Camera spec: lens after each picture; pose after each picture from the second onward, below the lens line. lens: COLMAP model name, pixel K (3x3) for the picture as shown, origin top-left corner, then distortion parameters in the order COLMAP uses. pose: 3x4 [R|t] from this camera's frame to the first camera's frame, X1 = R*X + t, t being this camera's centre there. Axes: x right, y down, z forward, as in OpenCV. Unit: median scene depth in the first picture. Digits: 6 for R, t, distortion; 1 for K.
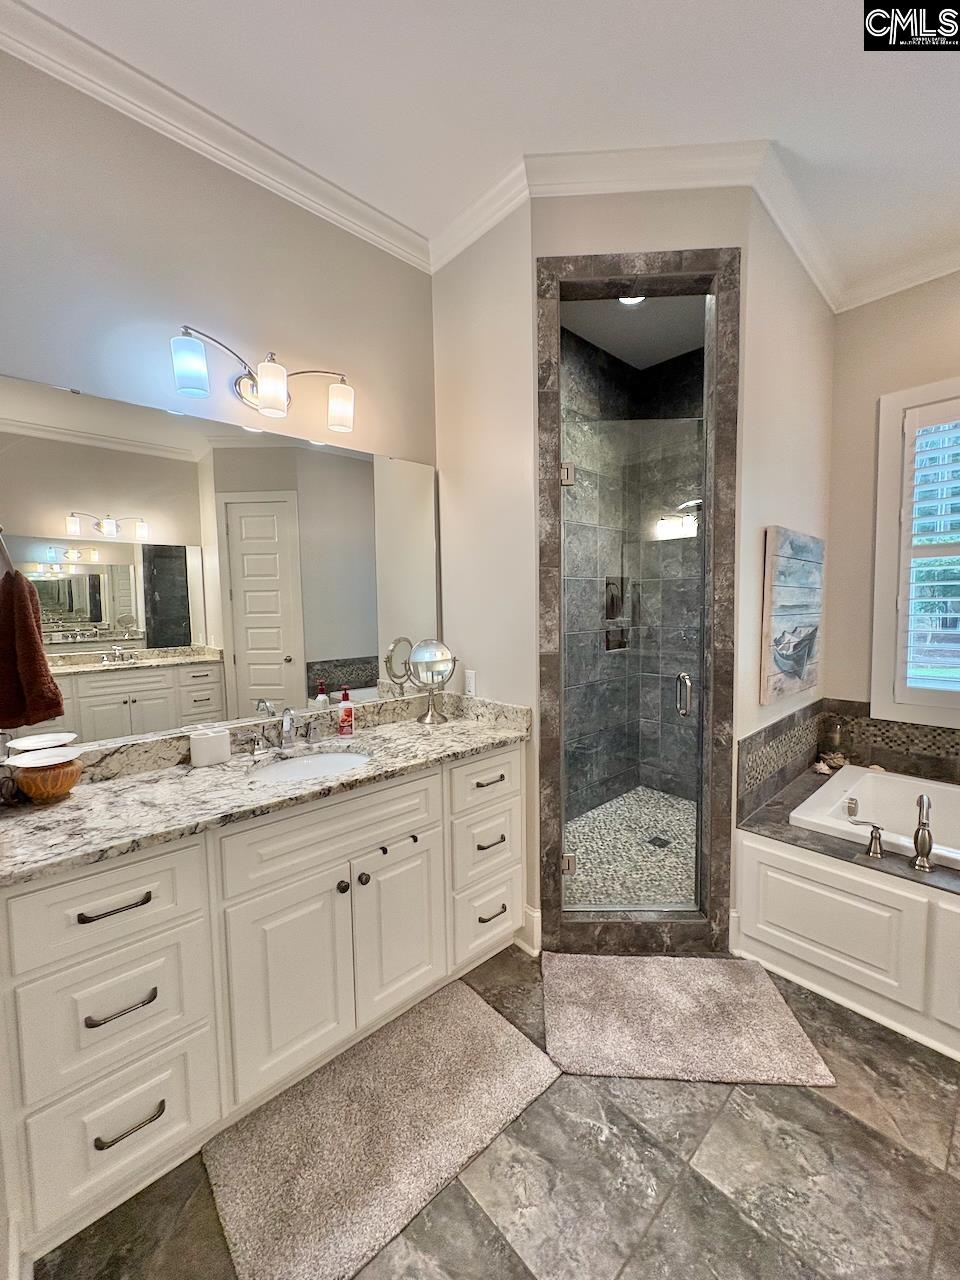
lens RADIAL K [[507.1, 0, 481.8], [0, 507.1, 639.6], [0, 0, 1]] dist [0.001148, -0.000735]
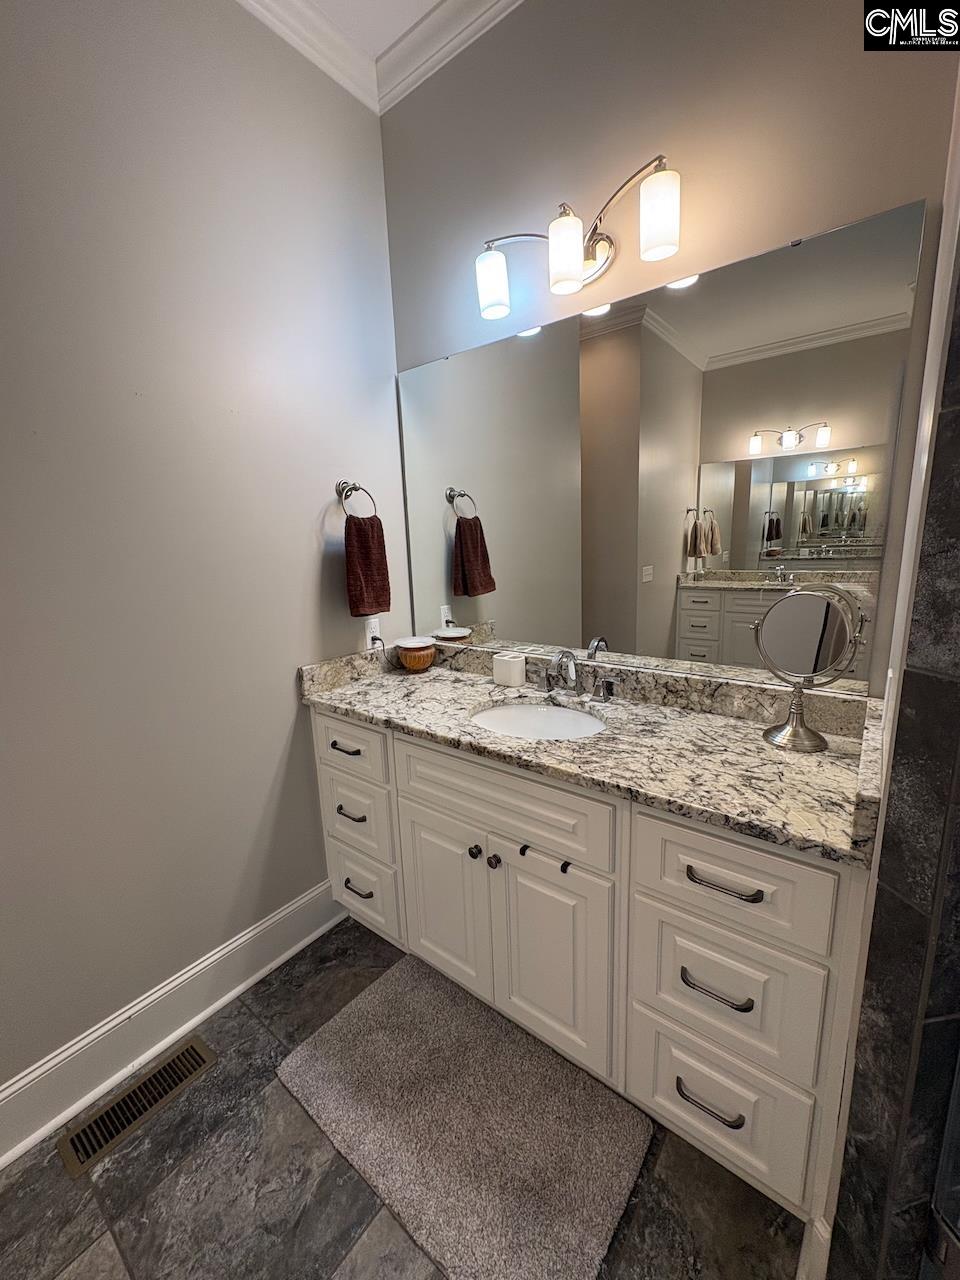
lens RADIAL K [[507.1, 0, 483.0], [0, 507.1, 639.8], [0, 0, 1]] dist [0.001148, -0.000735]
pose [[0.166886, 0.202221, -0.965016, 0.420920], [-0.037478, 0.979335, 0.198740, -0.052405], [0.985264, 0.003000, 0.171016, 0.681240]]
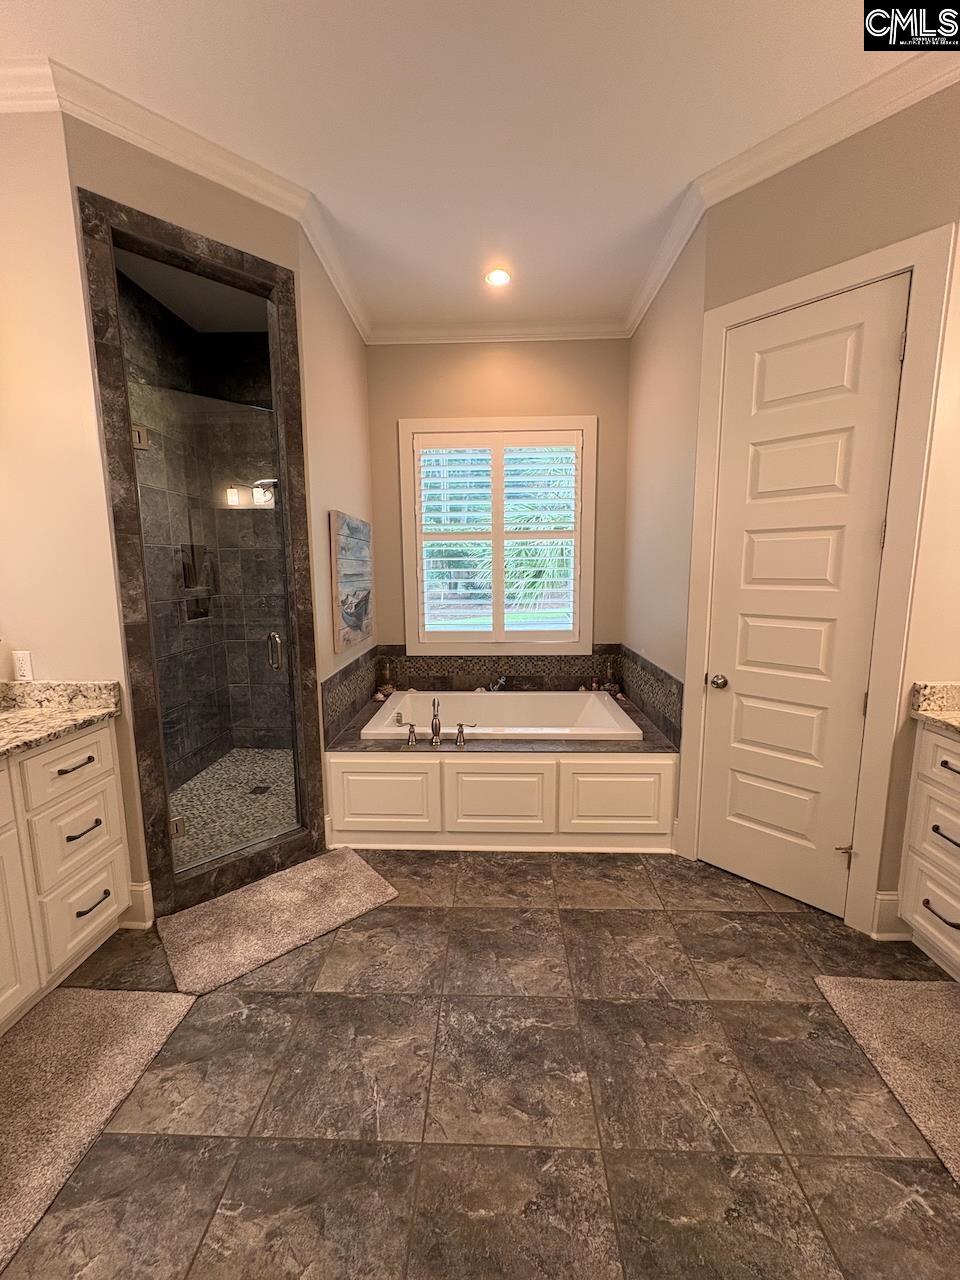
lens RADIAL K [[507.1, 0, 480.7], [0, 507.1, 638.4], [0, 0, 1]] dist [0.001148, -0.000735]
pose [[0.699372, -0.088506, 0.709257, -0.102574], [0.046650, 0.995840, 0.078268, 0.011516], [-0.713234, -0.021651, 0.700591, -0.164494]]
